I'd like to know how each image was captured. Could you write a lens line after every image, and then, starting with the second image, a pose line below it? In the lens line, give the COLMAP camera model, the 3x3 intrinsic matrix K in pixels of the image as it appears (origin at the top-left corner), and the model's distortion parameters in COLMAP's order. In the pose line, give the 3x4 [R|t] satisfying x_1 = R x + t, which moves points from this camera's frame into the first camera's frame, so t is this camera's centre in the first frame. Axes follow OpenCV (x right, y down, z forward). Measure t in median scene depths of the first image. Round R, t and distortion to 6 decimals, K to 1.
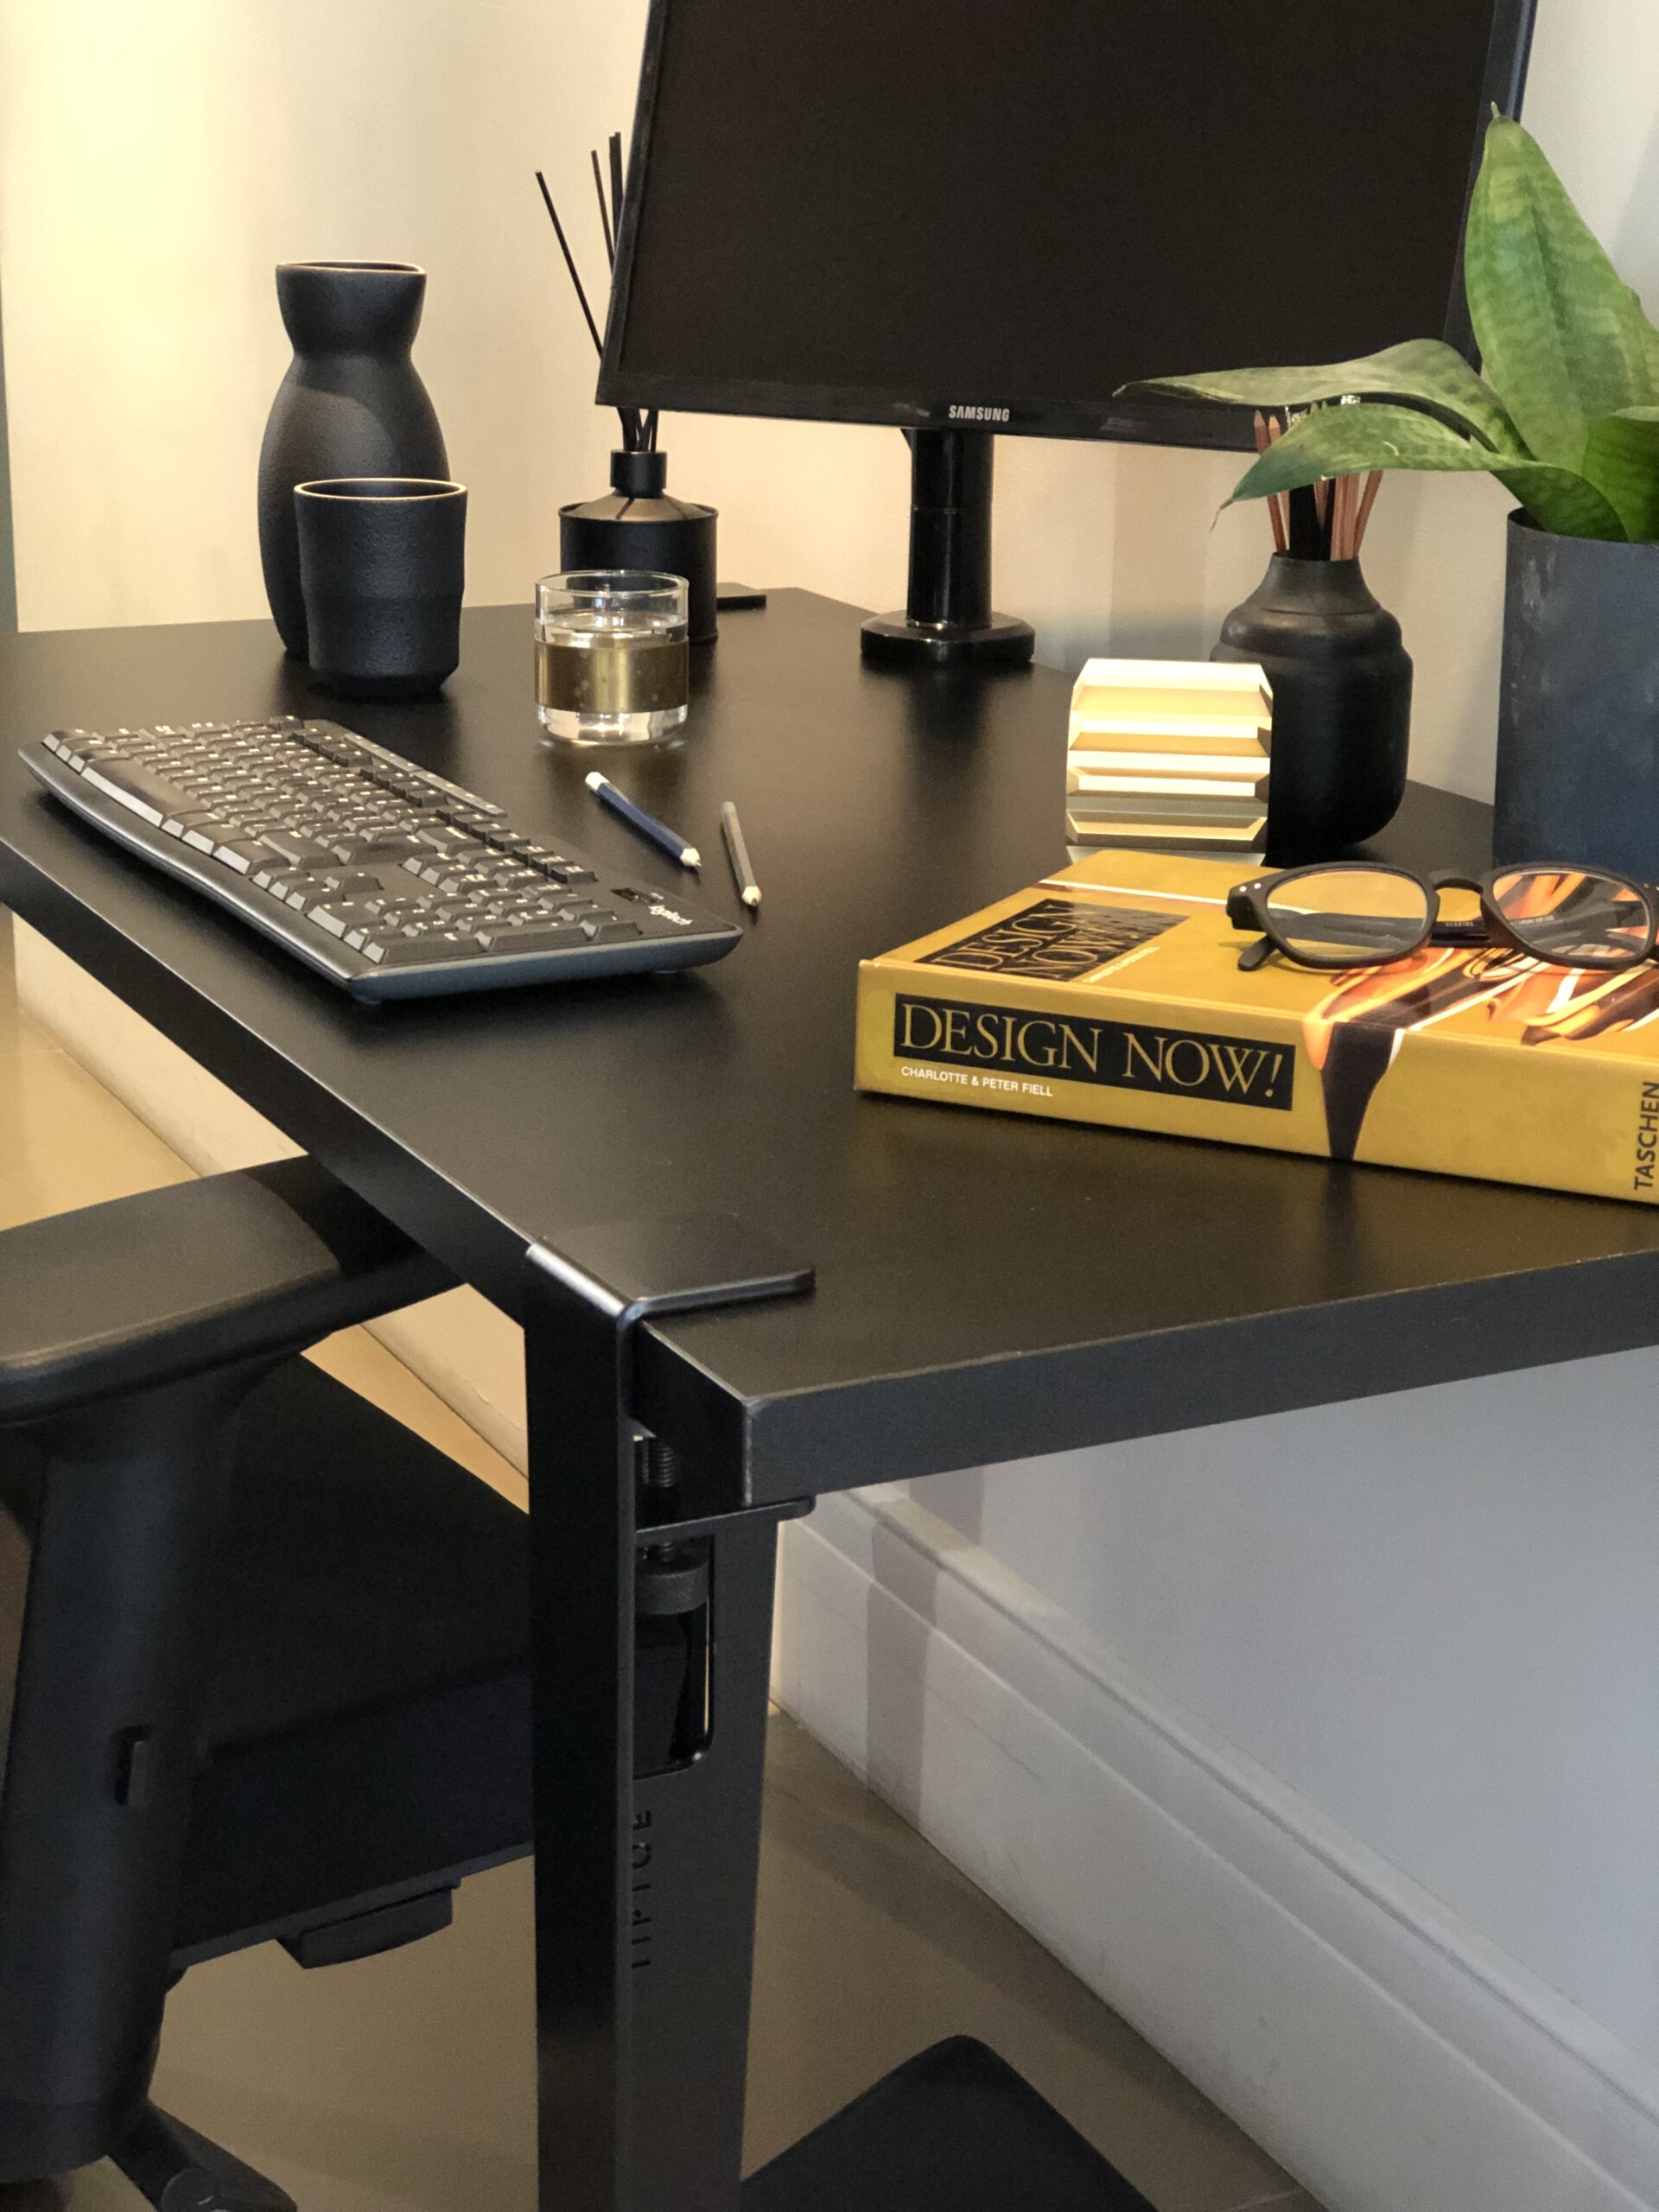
lens RADIAL K [[3586.5, 0, 861.1], [0, 3586.5, 1122.2], [0, 0, 1]] dist [0.017471, 0.000000]
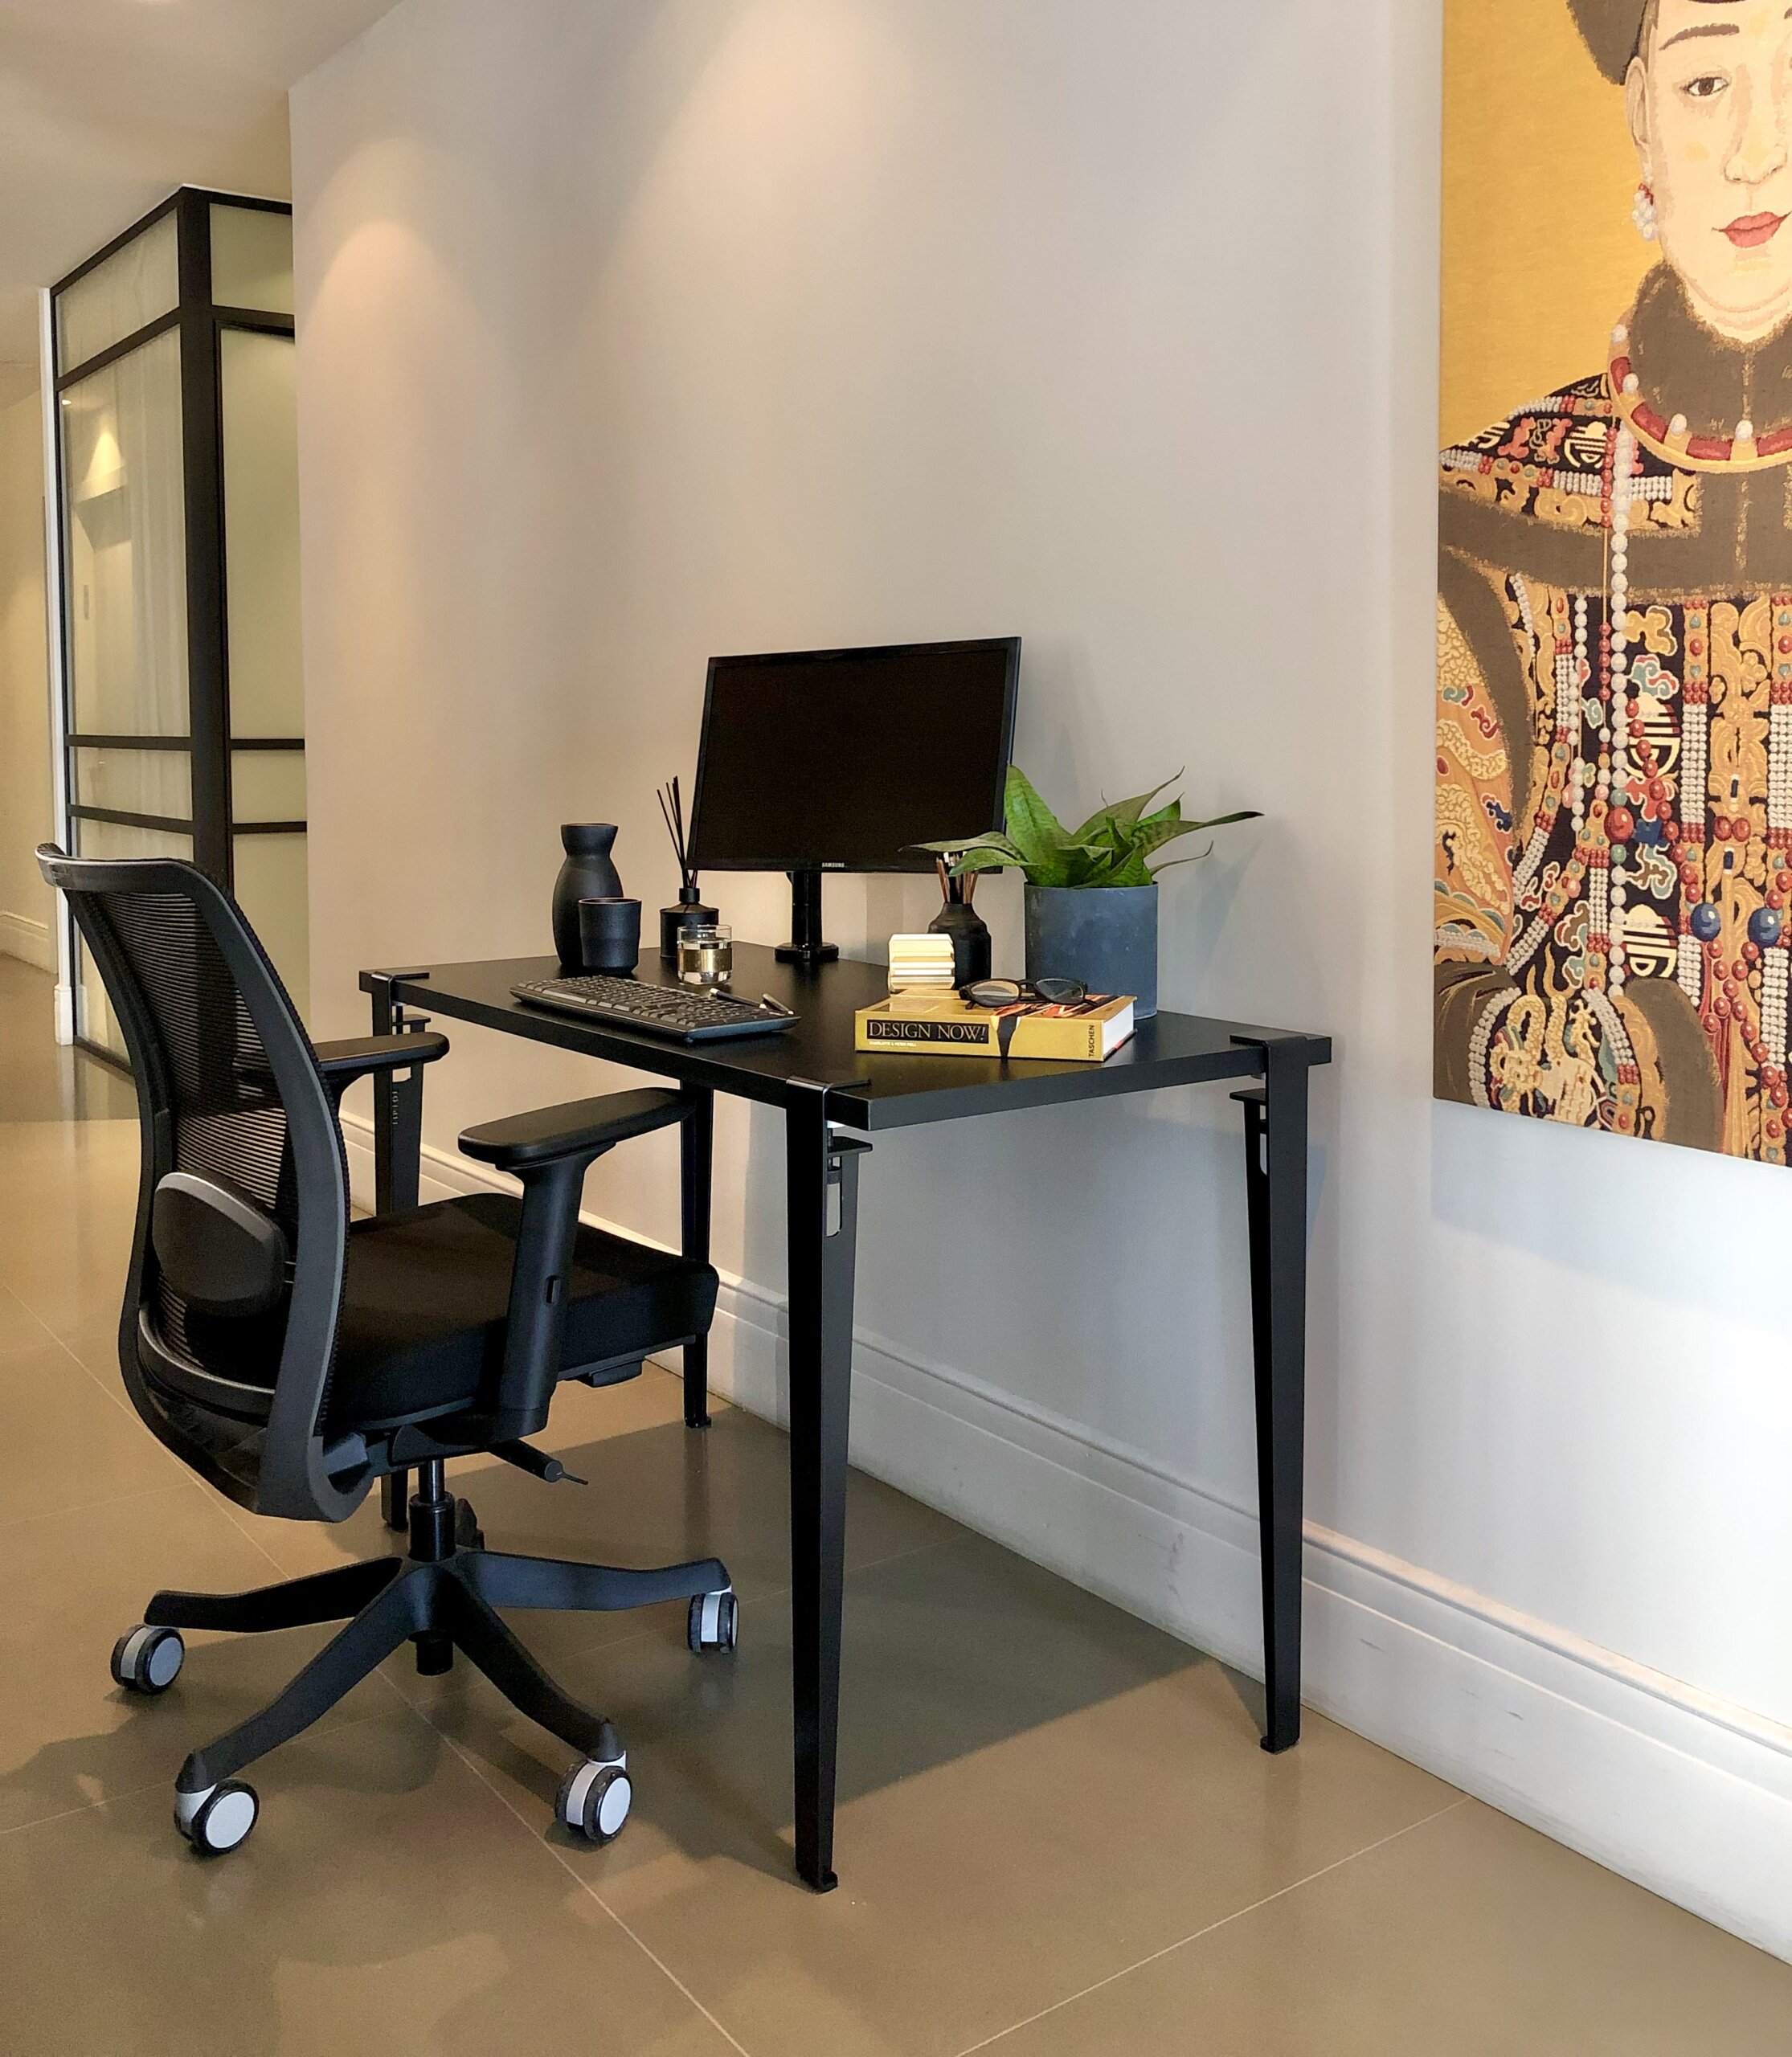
lens RADIAL K [[1941.4, 0, 884.2], [0, 1941.4, 881.9], [0, 0, 1]] dist [0.079419, 0.000000]
pose [[0.987577, -0.030147, 0.154215, -0.220682], [0.061891, 0.976716, -0.205413, 0.186631], [-0.144432, 0.212406, 0.966449, -0.691530]]
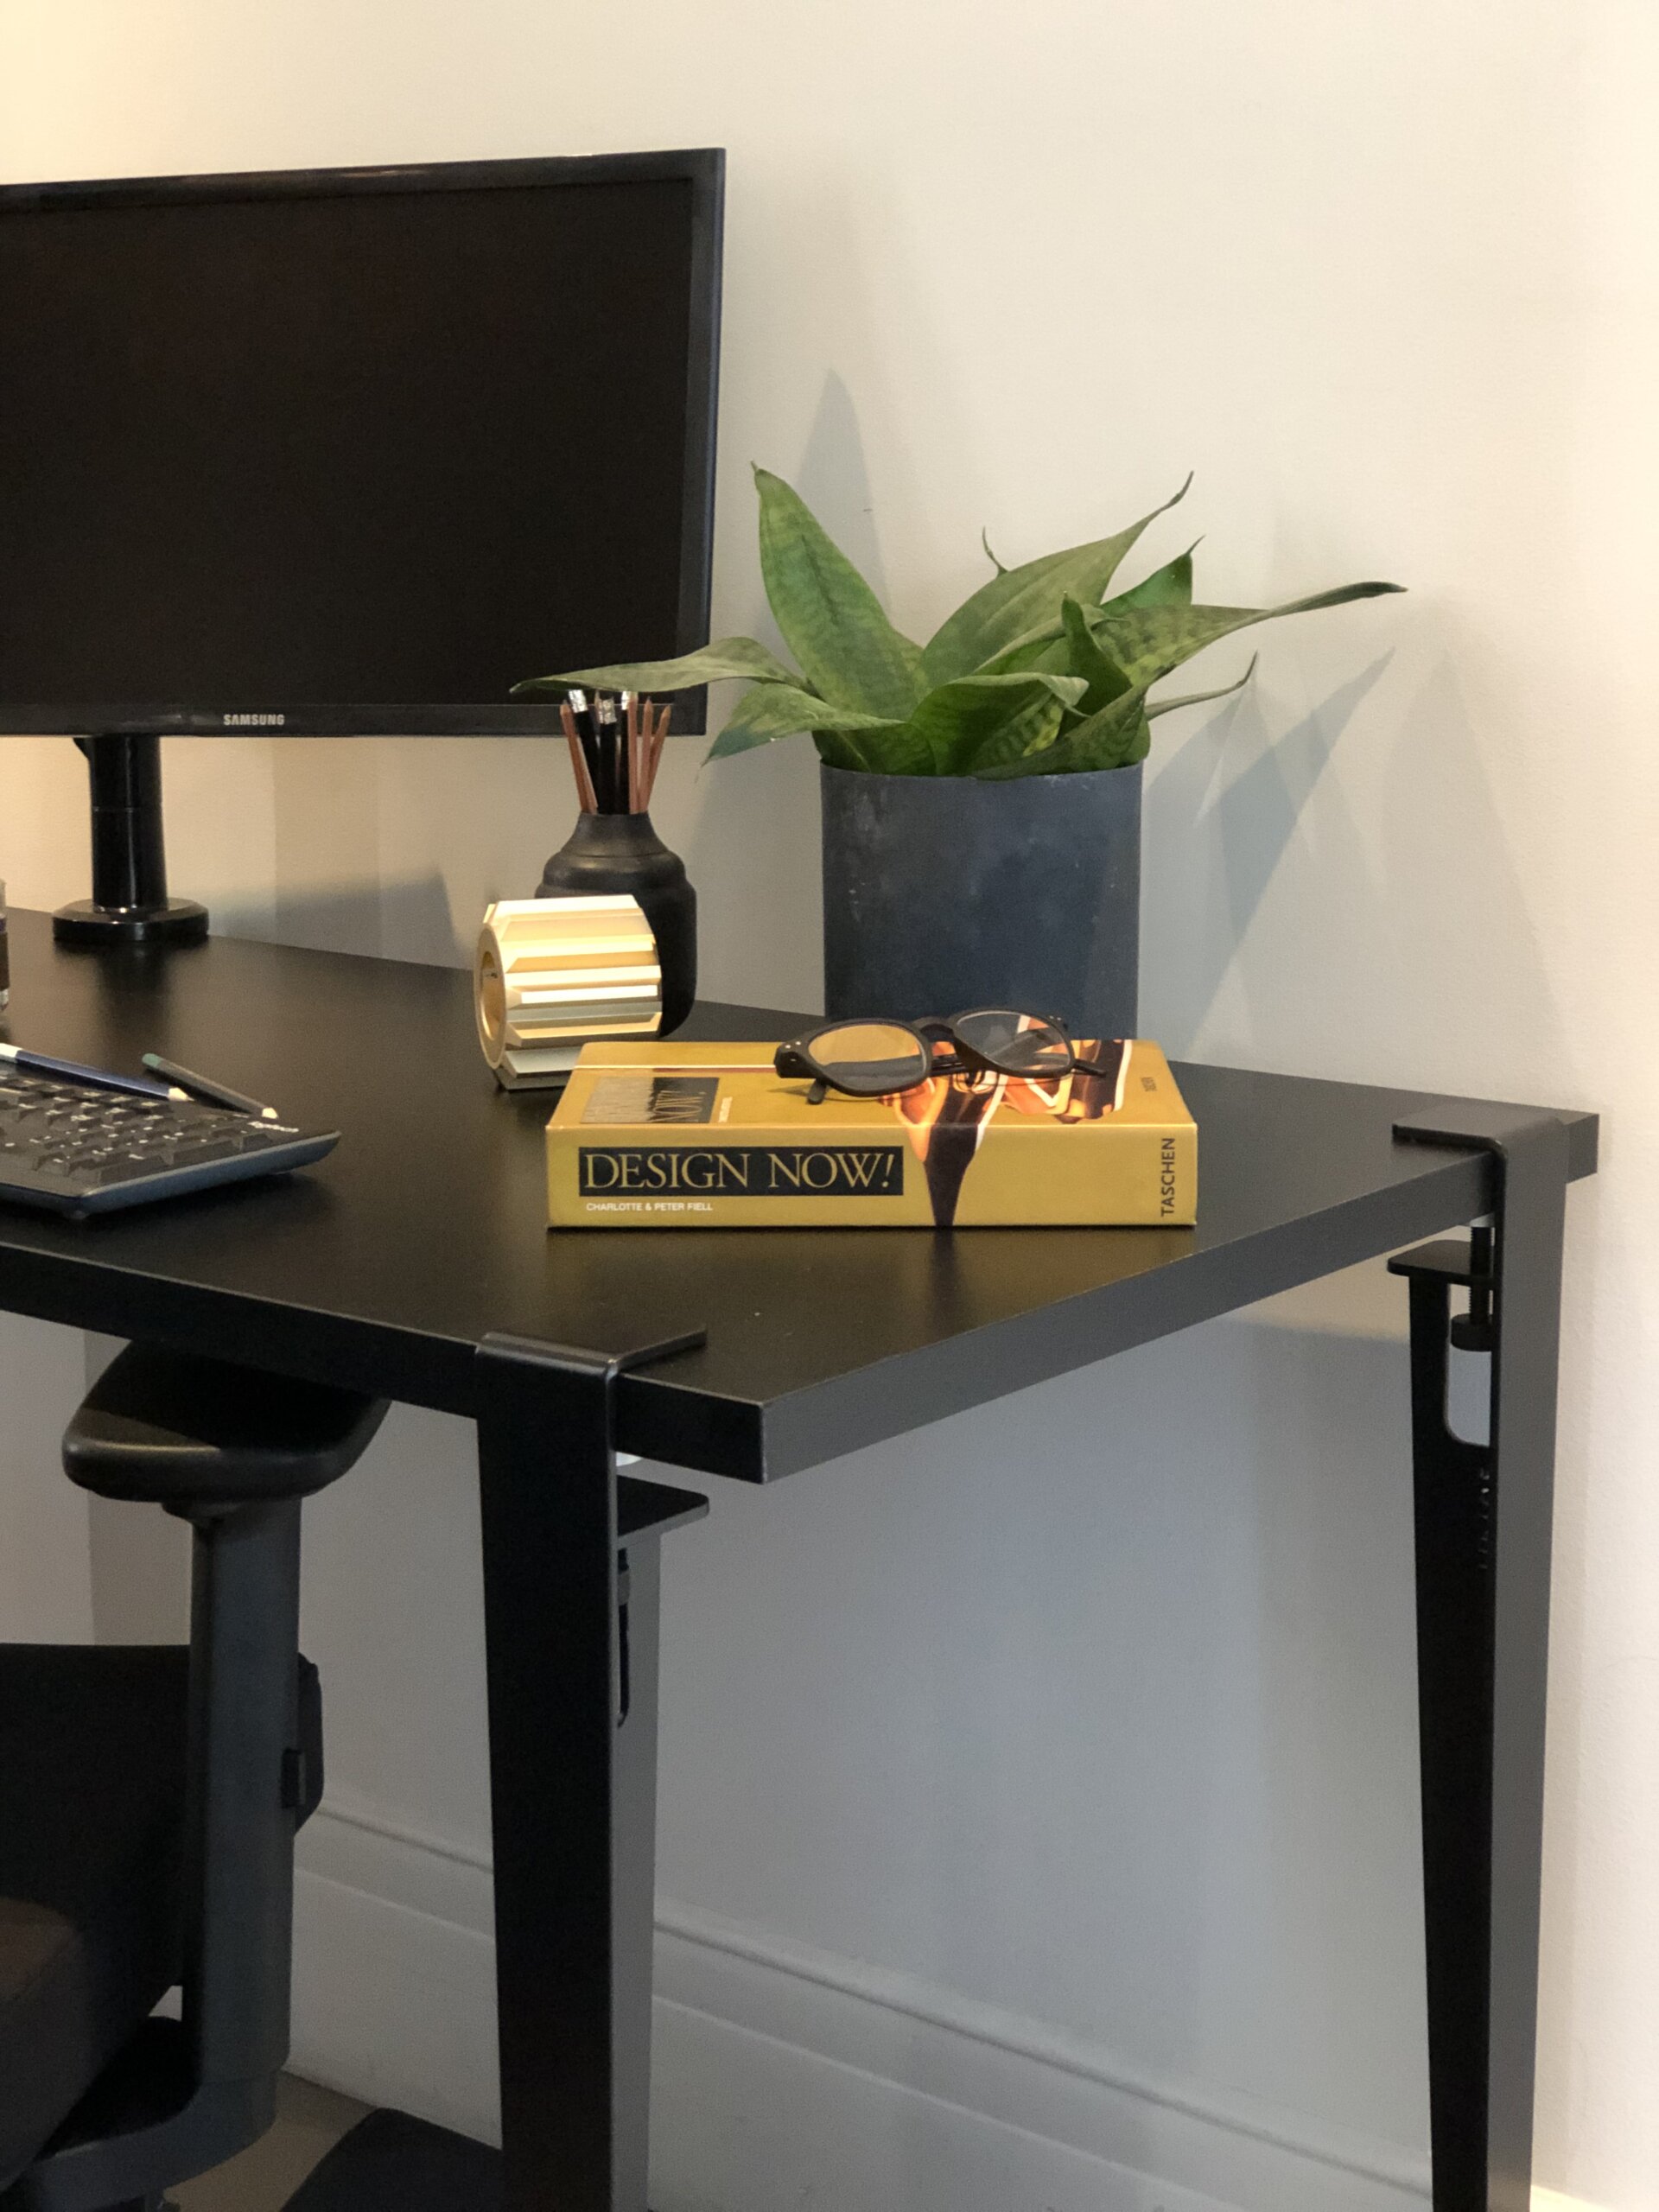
lens RADIAL K [[3586.5, 0, 850.5], [0, 3586.5, 1118.4], [0, 0, 1]] dist [0.017471, 0.000000]
pose [[0.901749, -0.100762, 0.420351, -0.390419], [0.136433, 0.989088, -0.055588, 0.034269], [-0.410163, 0.107477, 0.905657, -0.186141]]
